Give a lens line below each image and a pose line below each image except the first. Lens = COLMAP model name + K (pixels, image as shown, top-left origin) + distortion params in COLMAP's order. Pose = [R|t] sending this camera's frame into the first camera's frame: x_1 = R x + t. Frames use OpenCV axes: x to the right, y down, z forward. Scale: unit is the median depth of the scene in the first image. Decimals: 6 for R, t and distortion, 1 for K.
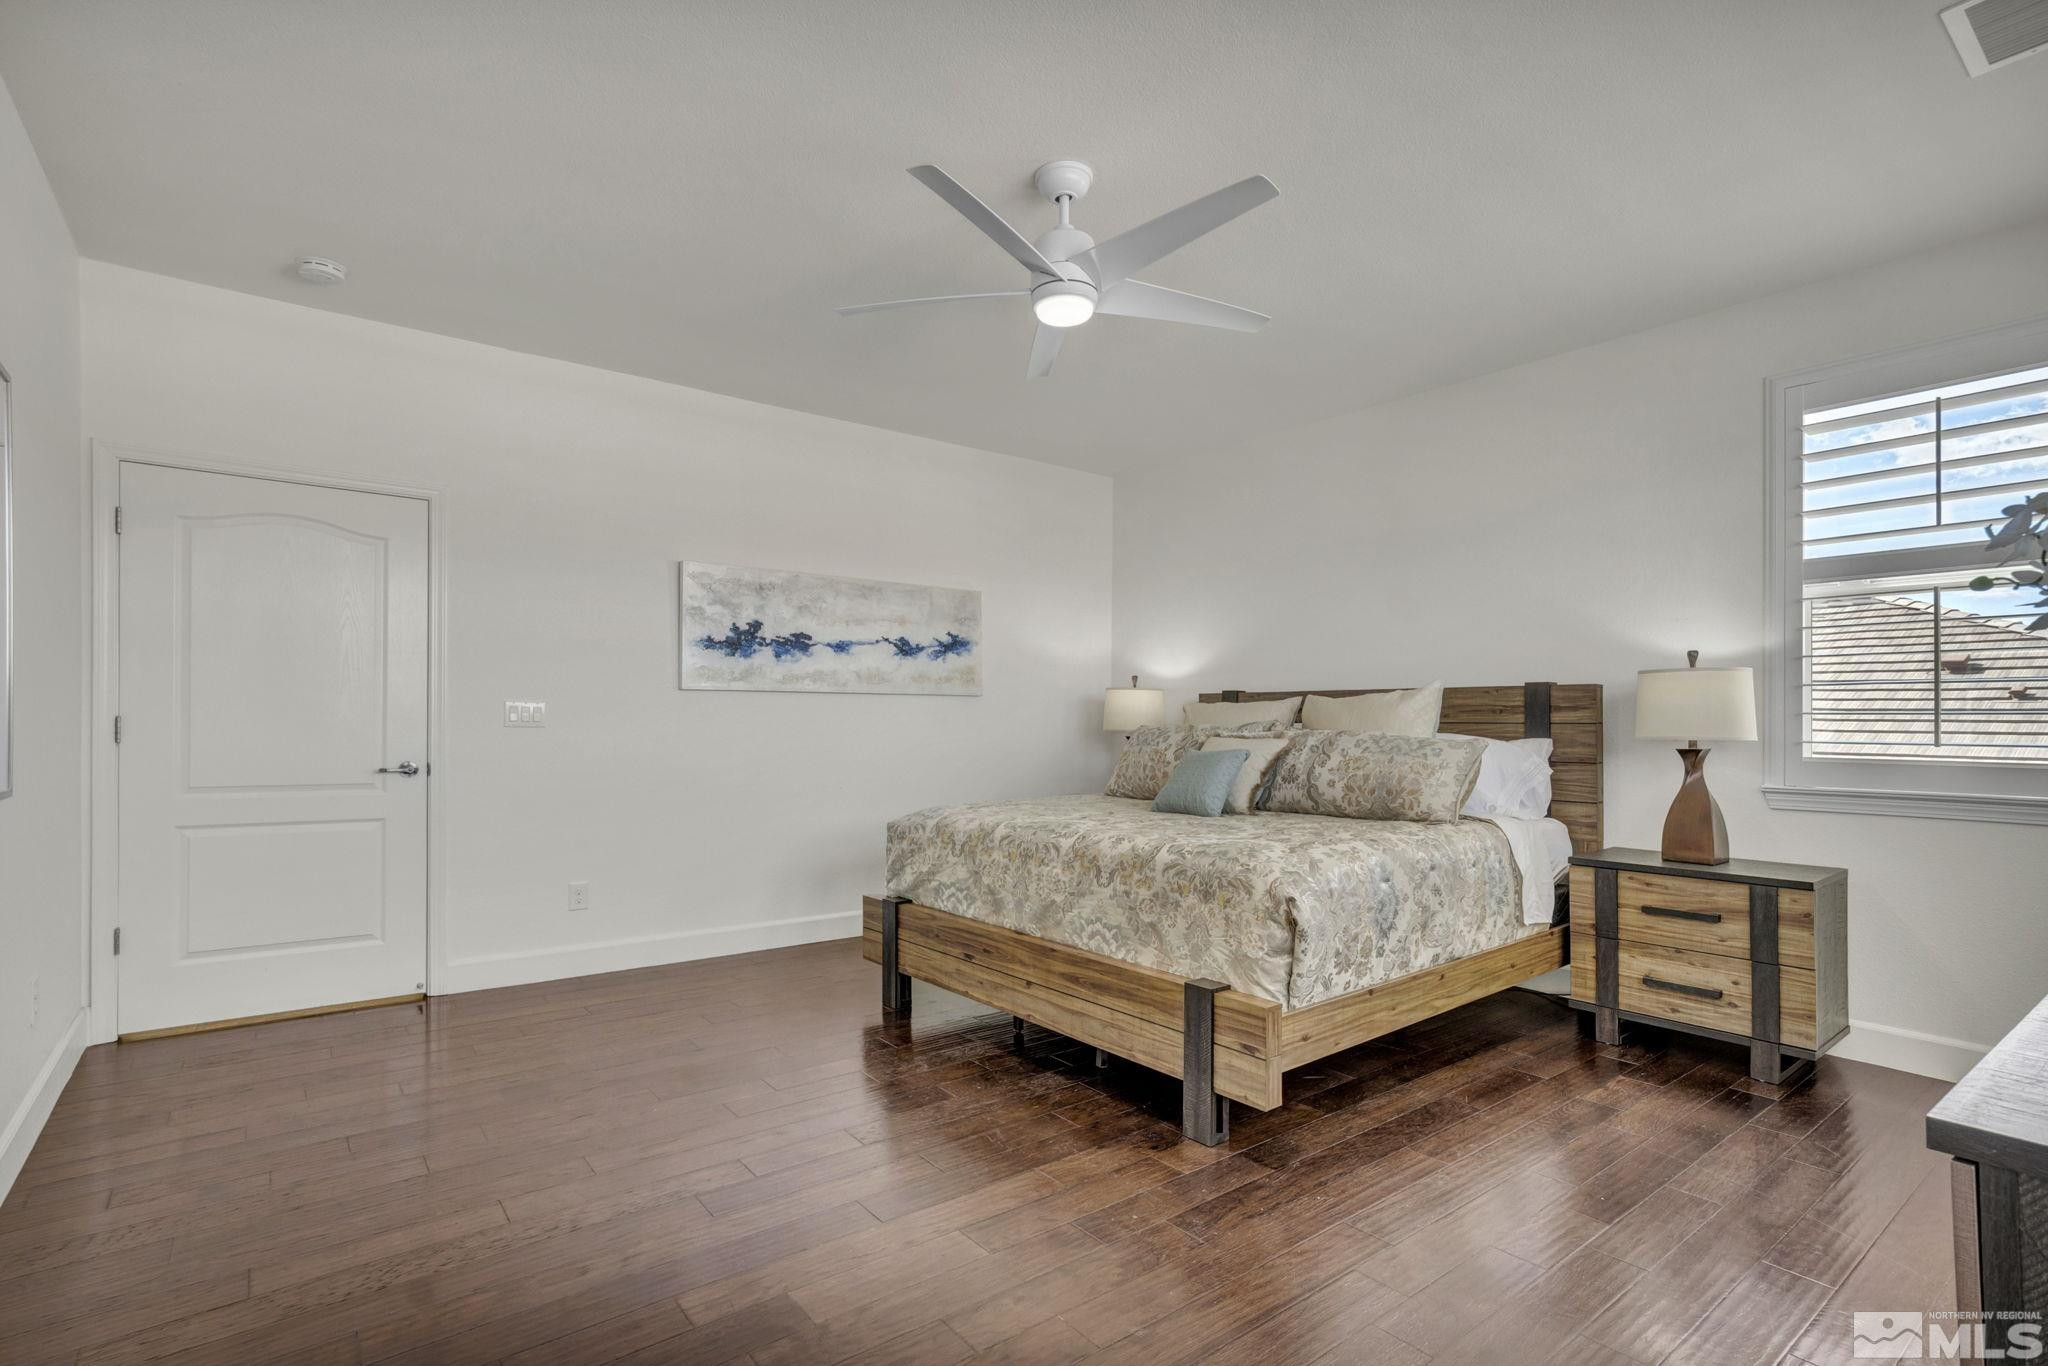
lens RADIAL K [[971.6, 0, 1023.3], [0, 971.6, 712.7], [0, 0, 1]] dist [0.000280, 0.000641]
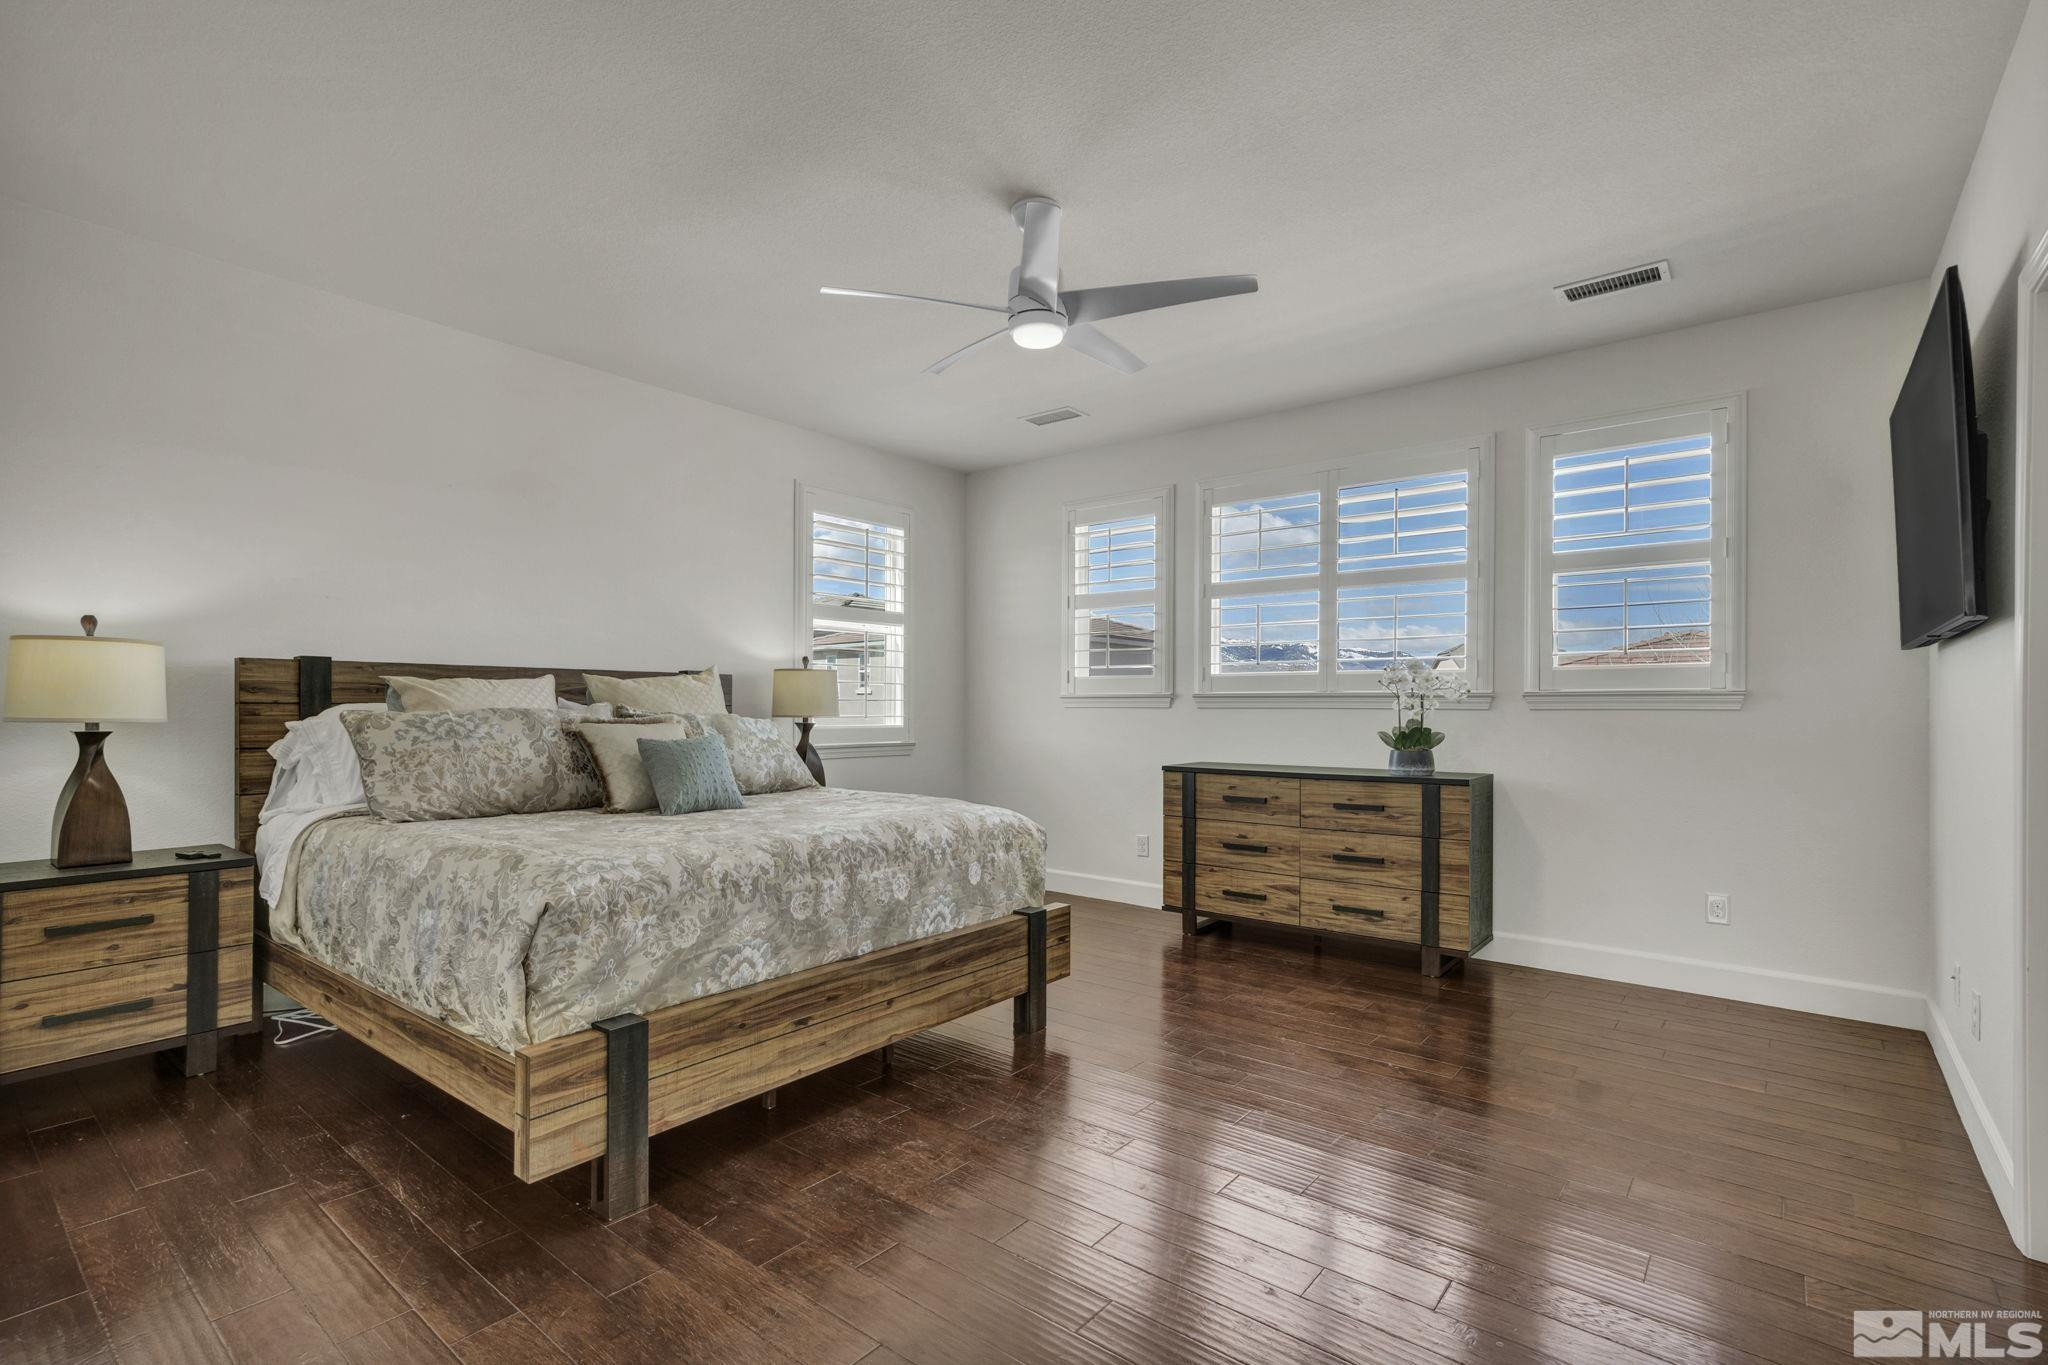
lens RADIAL K [[955.1, 0, 1027.8], [0, 955.1, 710.5], [0, 0, 1]] dist [0.000594, 0.000465]
pose [[-0.225453, -0.009307, 0.974210, -0.780538], [-0.013487, 0.999888, 0.006432, 0.004393], [-0.974161, -0.011689, -0.225553, 0.965118]]
